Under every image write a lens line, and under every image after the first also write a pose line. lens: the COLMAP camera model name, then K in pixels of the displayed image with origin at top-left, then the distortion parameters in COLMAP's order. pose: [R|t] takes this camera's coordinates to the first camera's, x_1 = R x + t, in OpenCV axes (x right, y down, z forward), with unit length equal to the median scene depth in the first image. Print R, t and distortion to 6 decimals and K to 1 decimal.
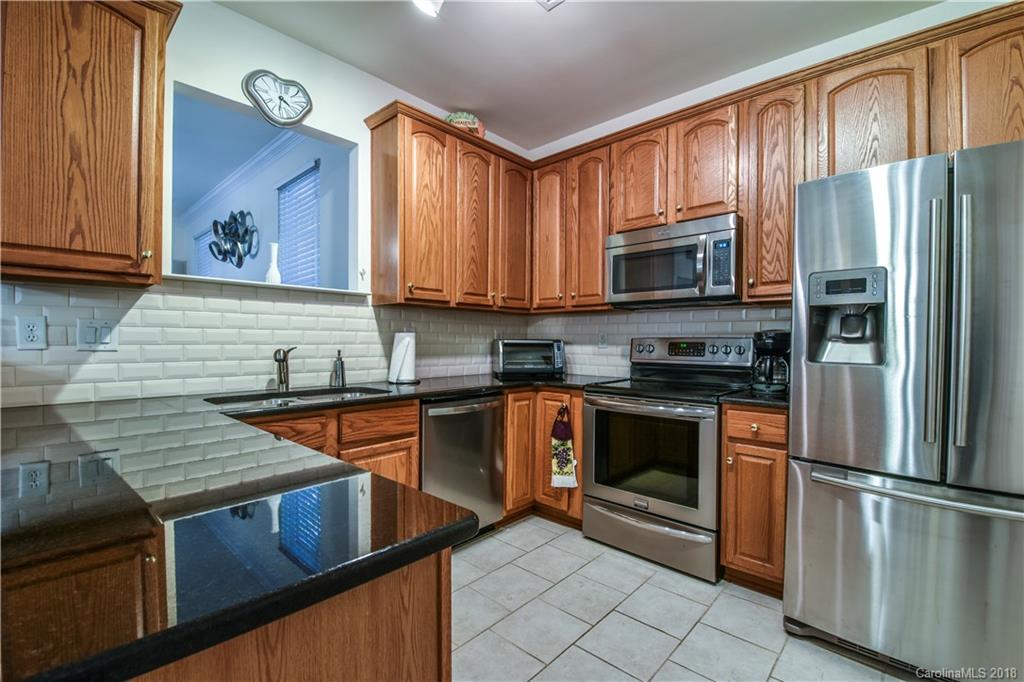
lens RADIAL K [[449.9, 0, 512.0], [0, 449.9, 341.0], [0, 0, 1]] dist [-0.029689, -0.000143]
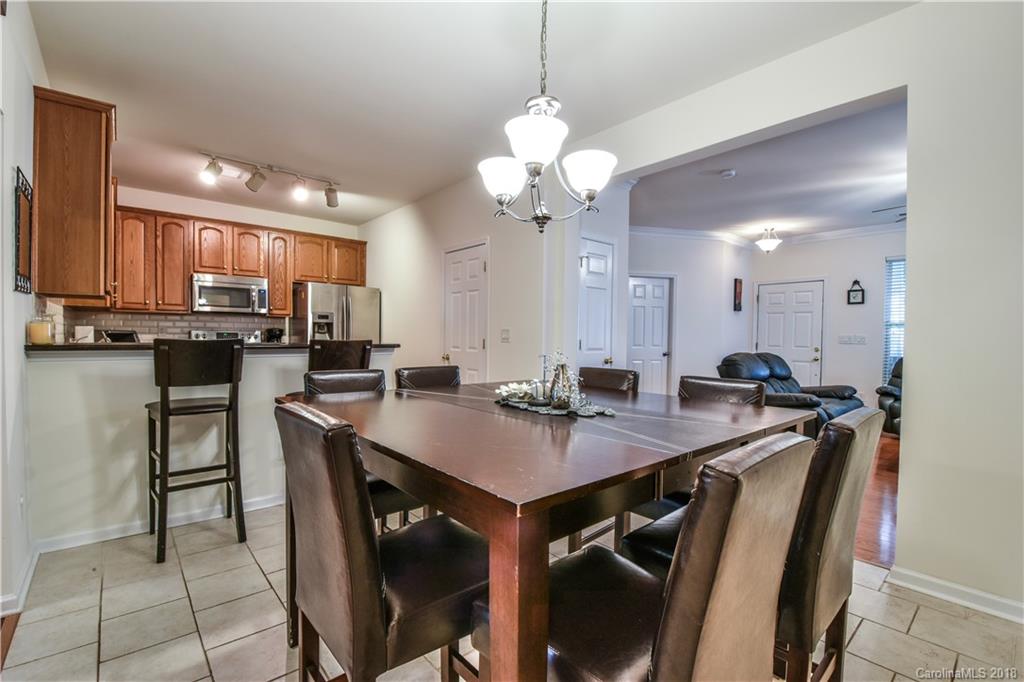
lens RADIAL K [[454.2, 0, 512.0], [0, 454.2, 341.0], [0, 0, 1]] dist [0.001900, 0.000052]
pose [[0.109514, -0.013139, 0.993898, -1.765656], [-0.011806, 0.999825, 0.014518, -0.003874], [-0.993915, -0.013324, 0.109340, -0.577540]]
